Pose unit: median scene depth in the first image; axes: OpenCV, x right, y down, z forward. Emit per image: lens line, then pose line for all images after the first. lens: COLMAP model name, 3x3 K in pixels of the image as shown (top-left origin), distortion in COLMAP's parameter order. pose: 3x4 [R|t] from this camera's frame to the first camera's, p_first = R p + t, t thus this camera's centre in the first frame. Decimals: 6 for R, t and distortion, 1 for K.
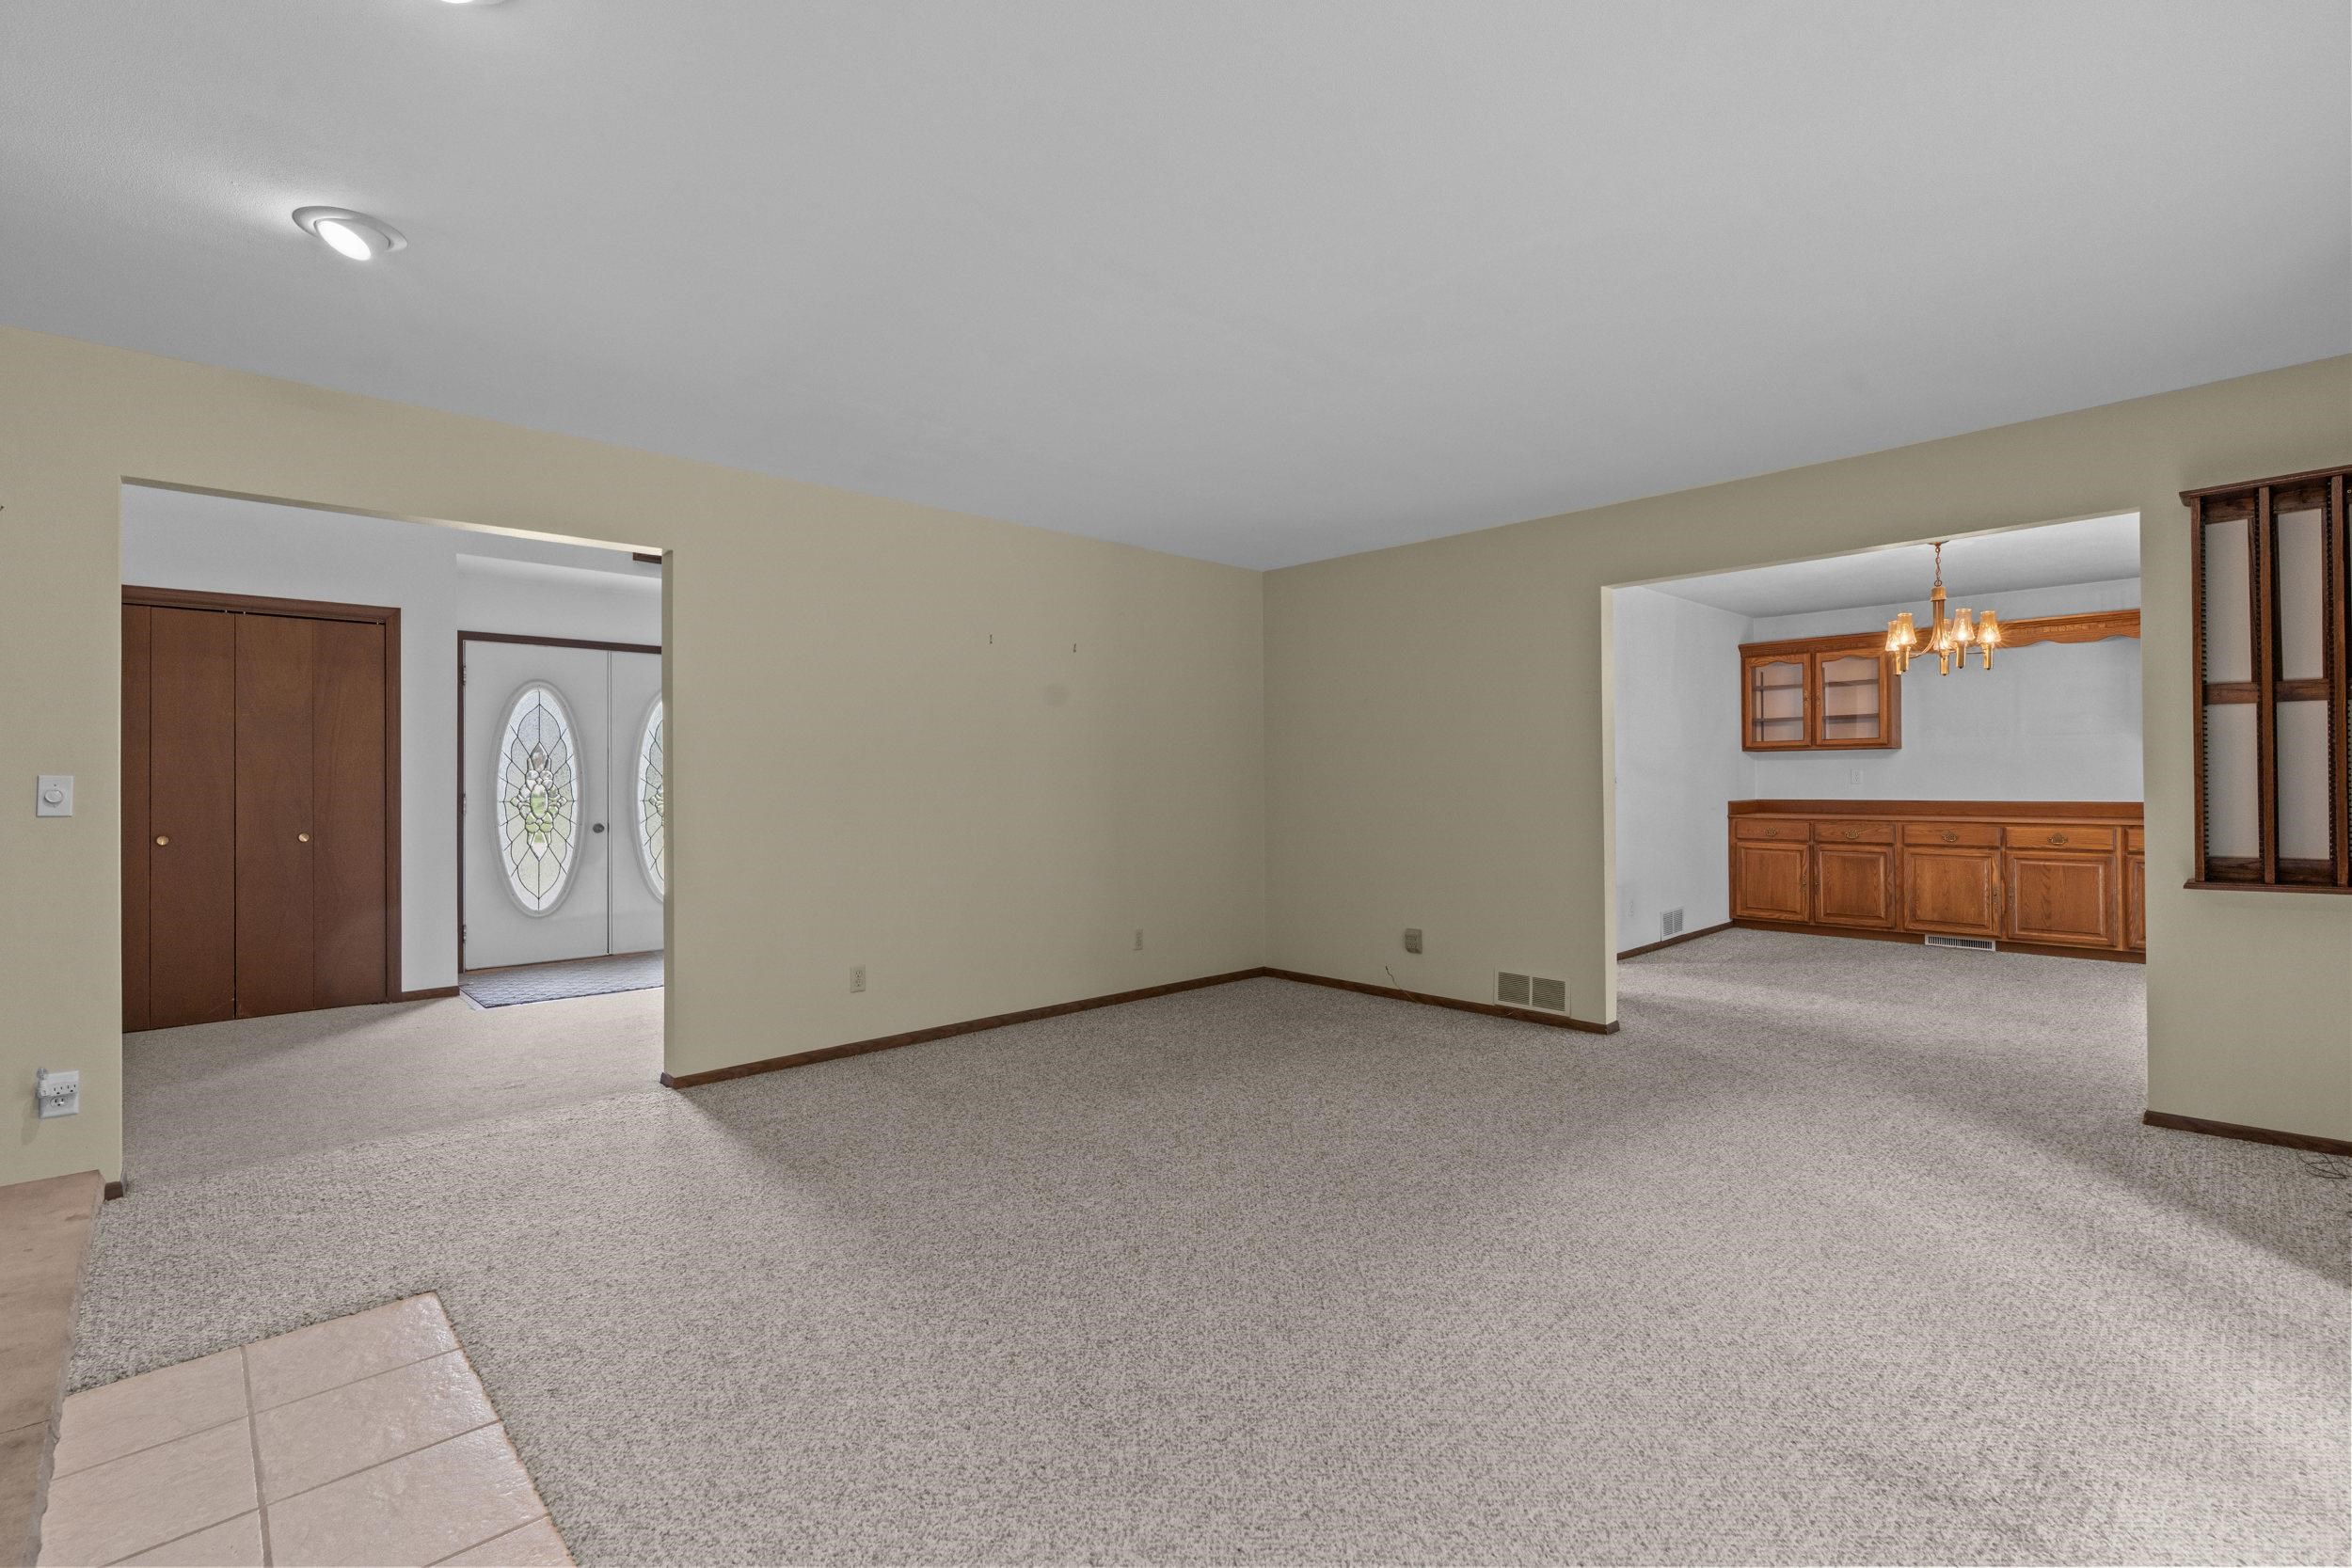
lens RADIAL K [[1057.0, 0, 1155.1], [0, 1057.0, 775.9], [0, 0, 1]] dist [-0.009389, 0.002643]
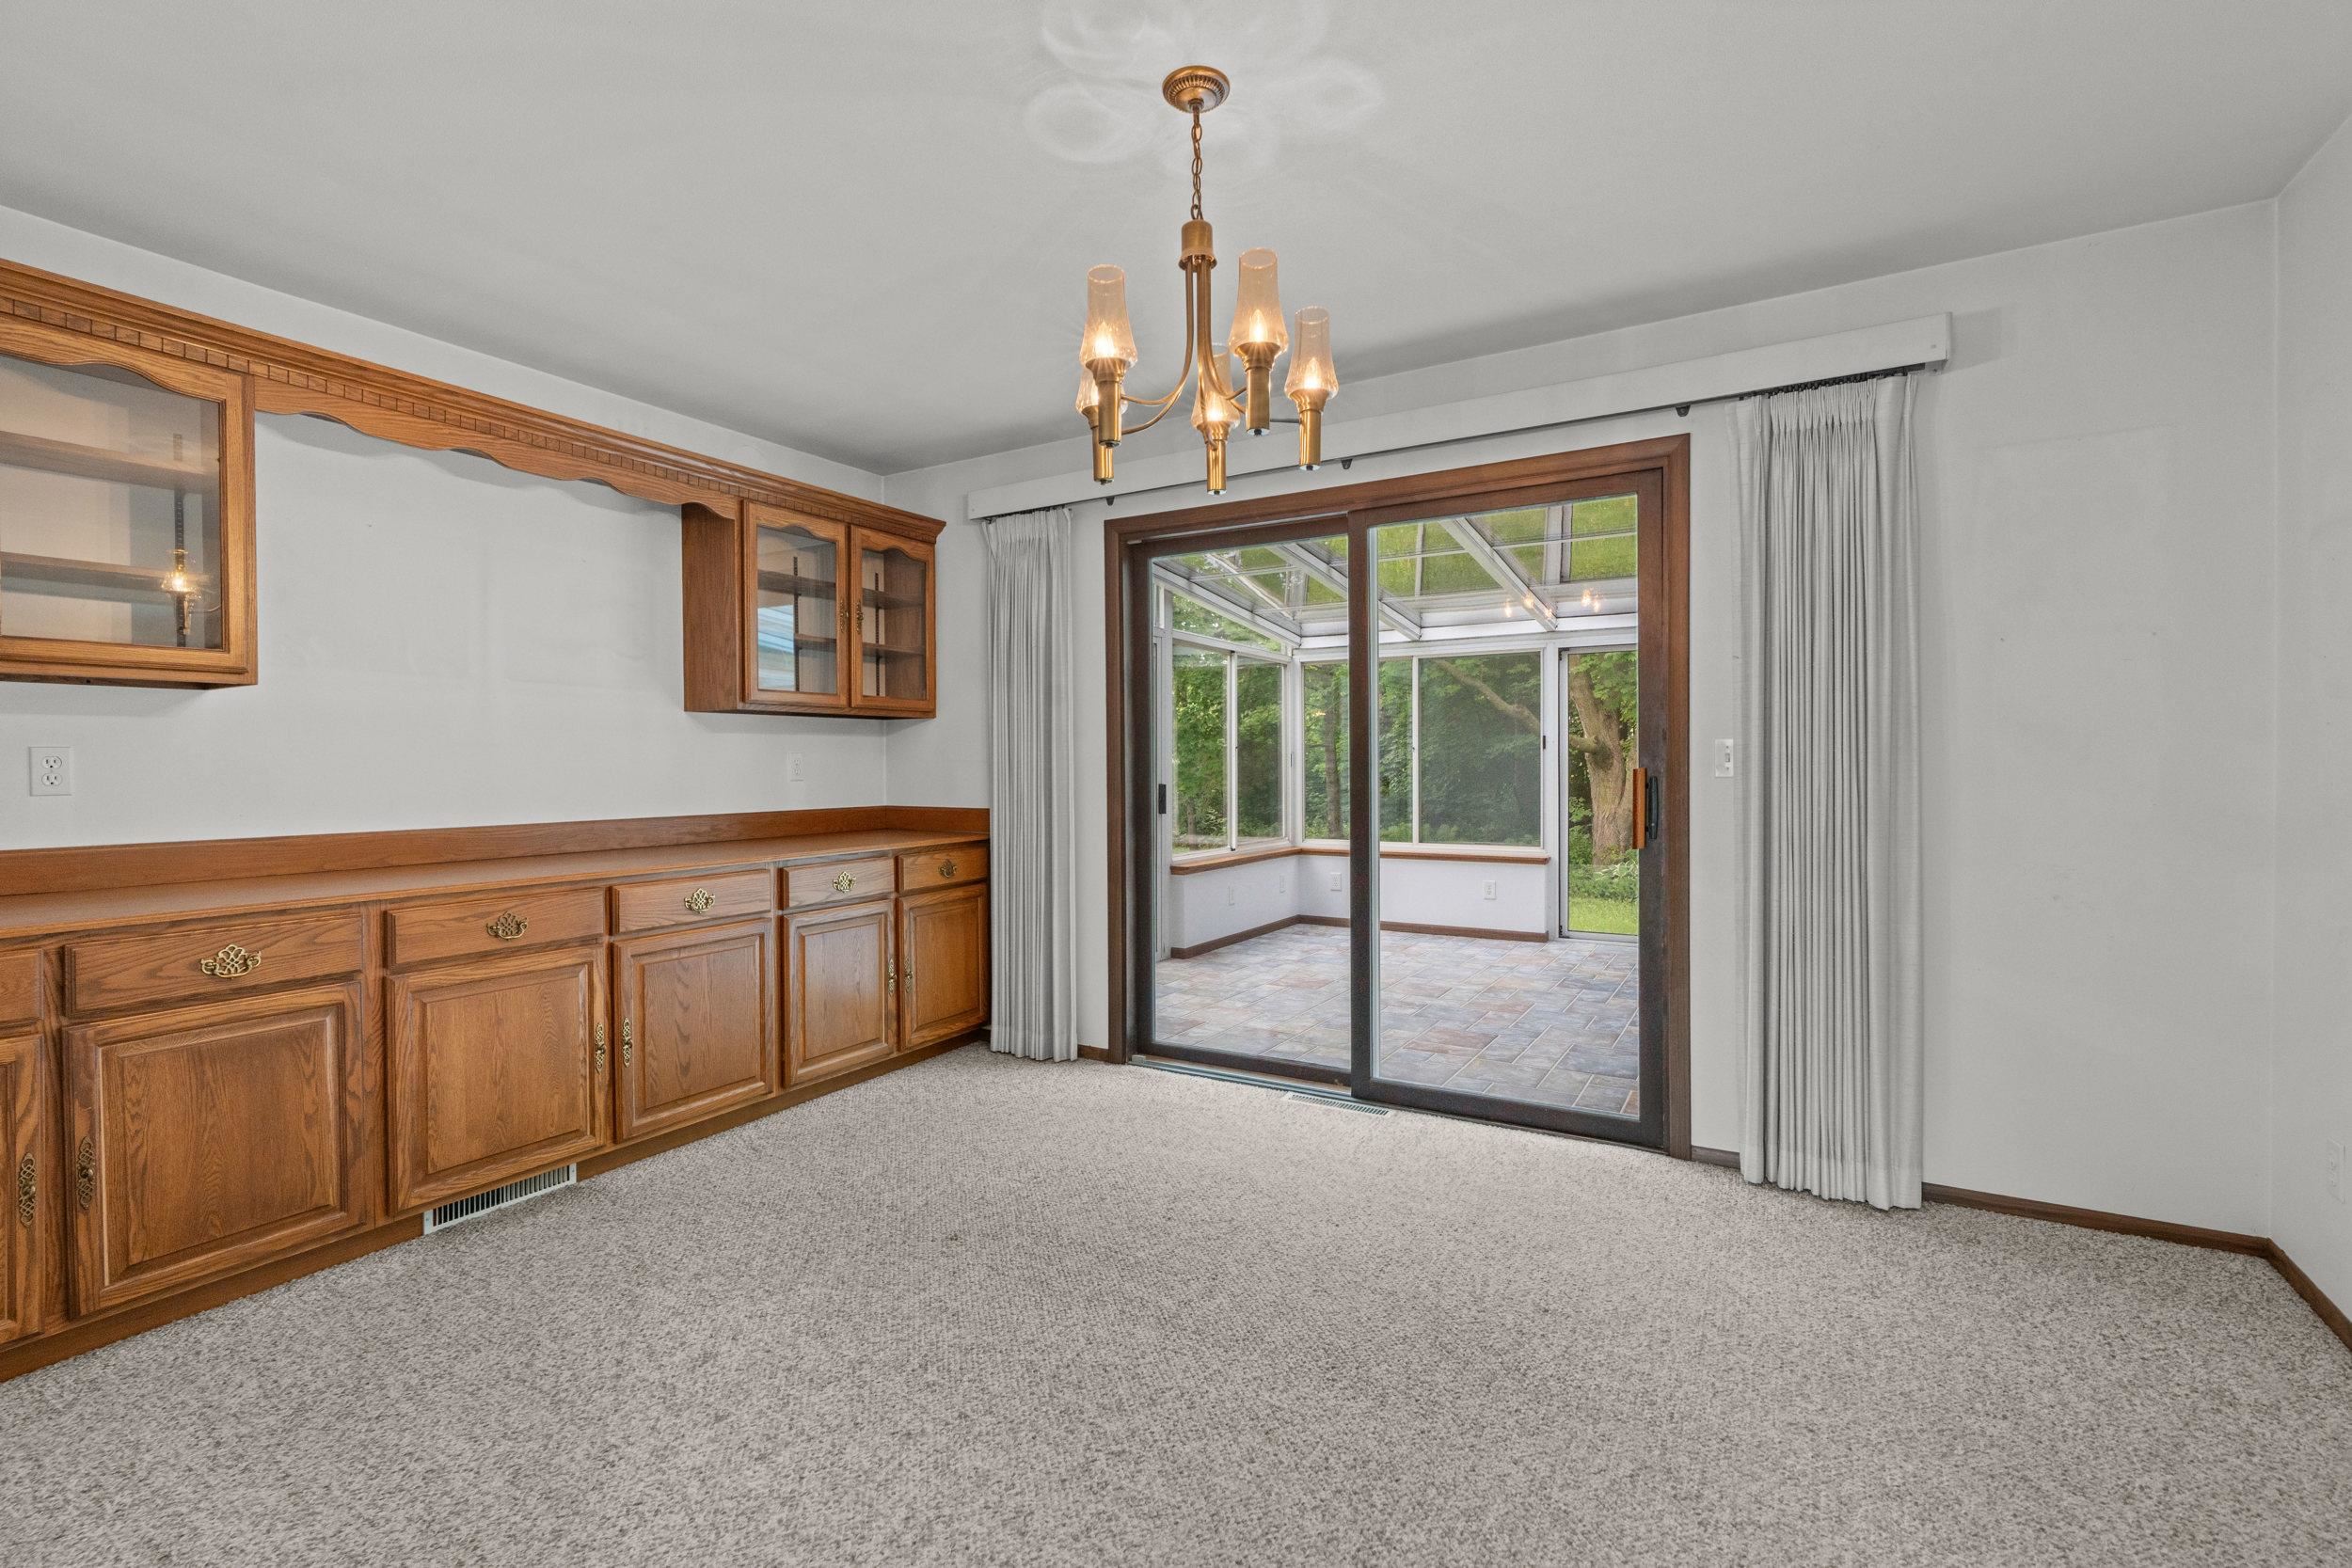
lens RADIAL K [[1057.0, 0, 1158.2], [0, 1057.0, 772.4], [0, 0, 1]] dist [-0.009389, 0.002643]
pose [[-0.276068, 0.000945, 0.961138, 0.319044], [0.002585, 0.999997, -0.000240, 0.002199], [-0.961135, 0.002418, -0.276070, 0.869728]]
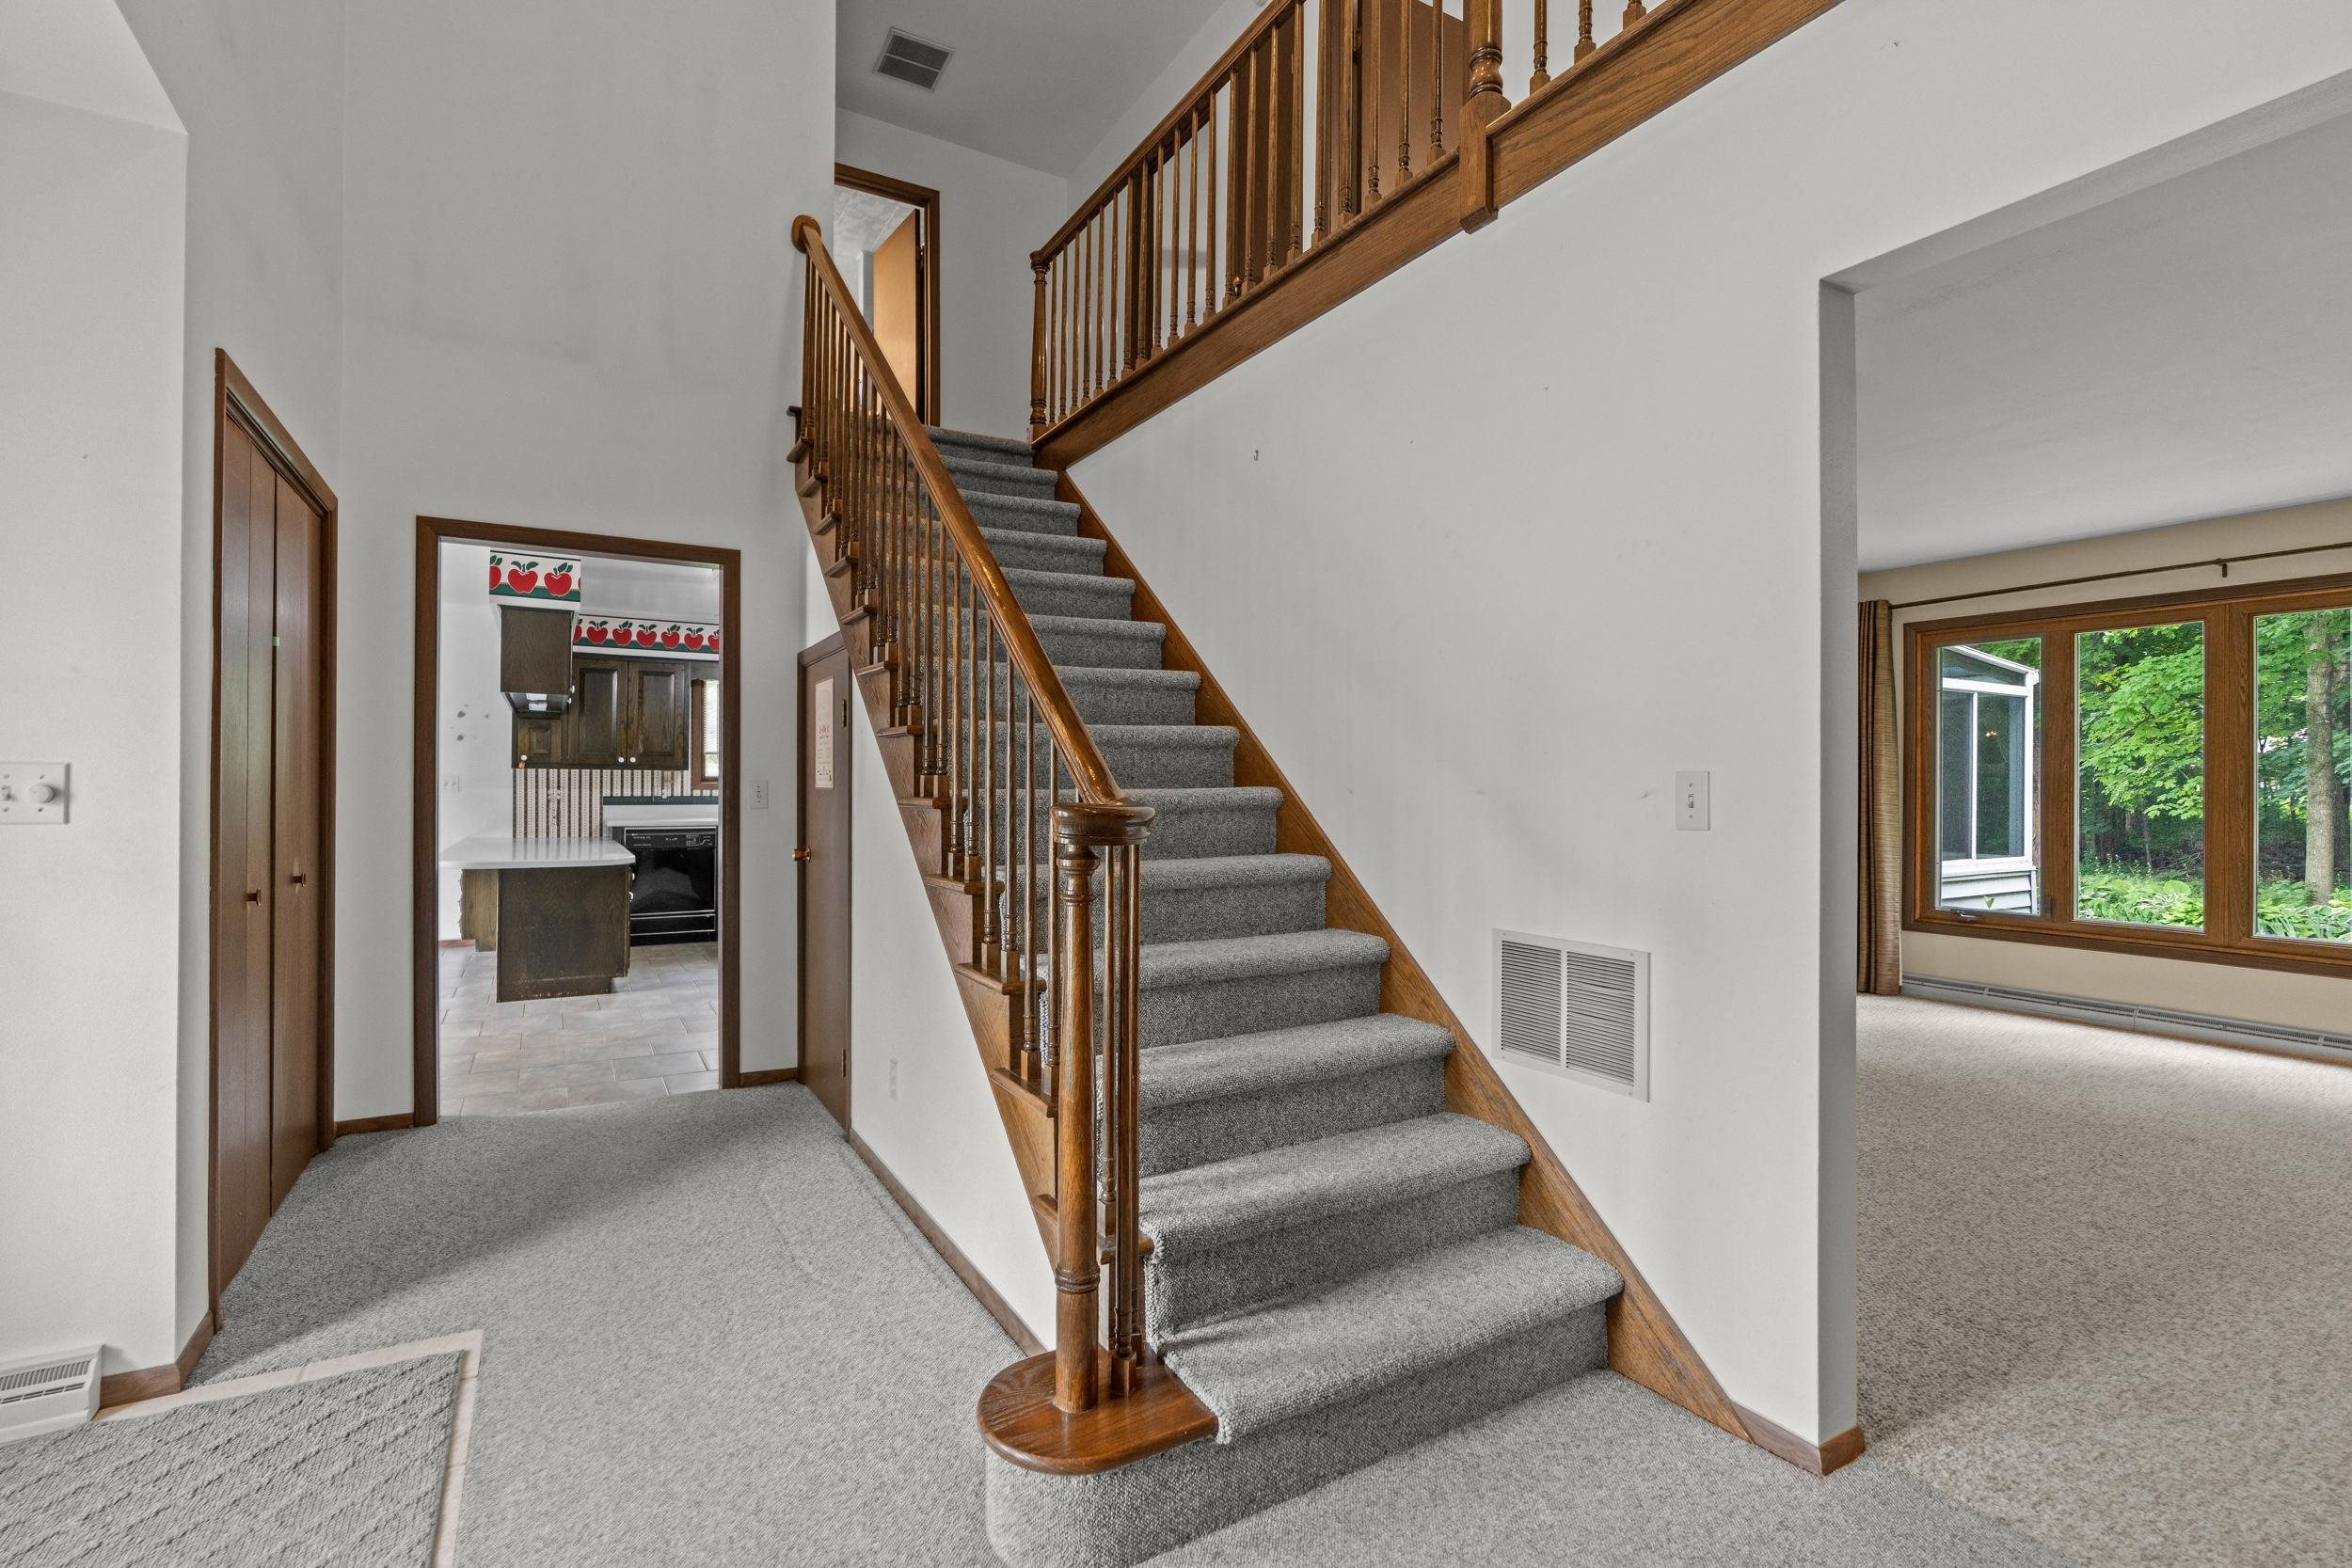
lens RADIAL K [[1057.0, 0, 1133.6], [0, 1057.0, 773.4], [0, 0, 1]] dist [-0.009389, 0.002643]
pose [[0.232073, 0.015896, 0.972568, -0.561484], [-0.009329, 0.999857, -0.014116, 0.003488], [-0.972654, -0.005797, 0.232188, 0.684920]]
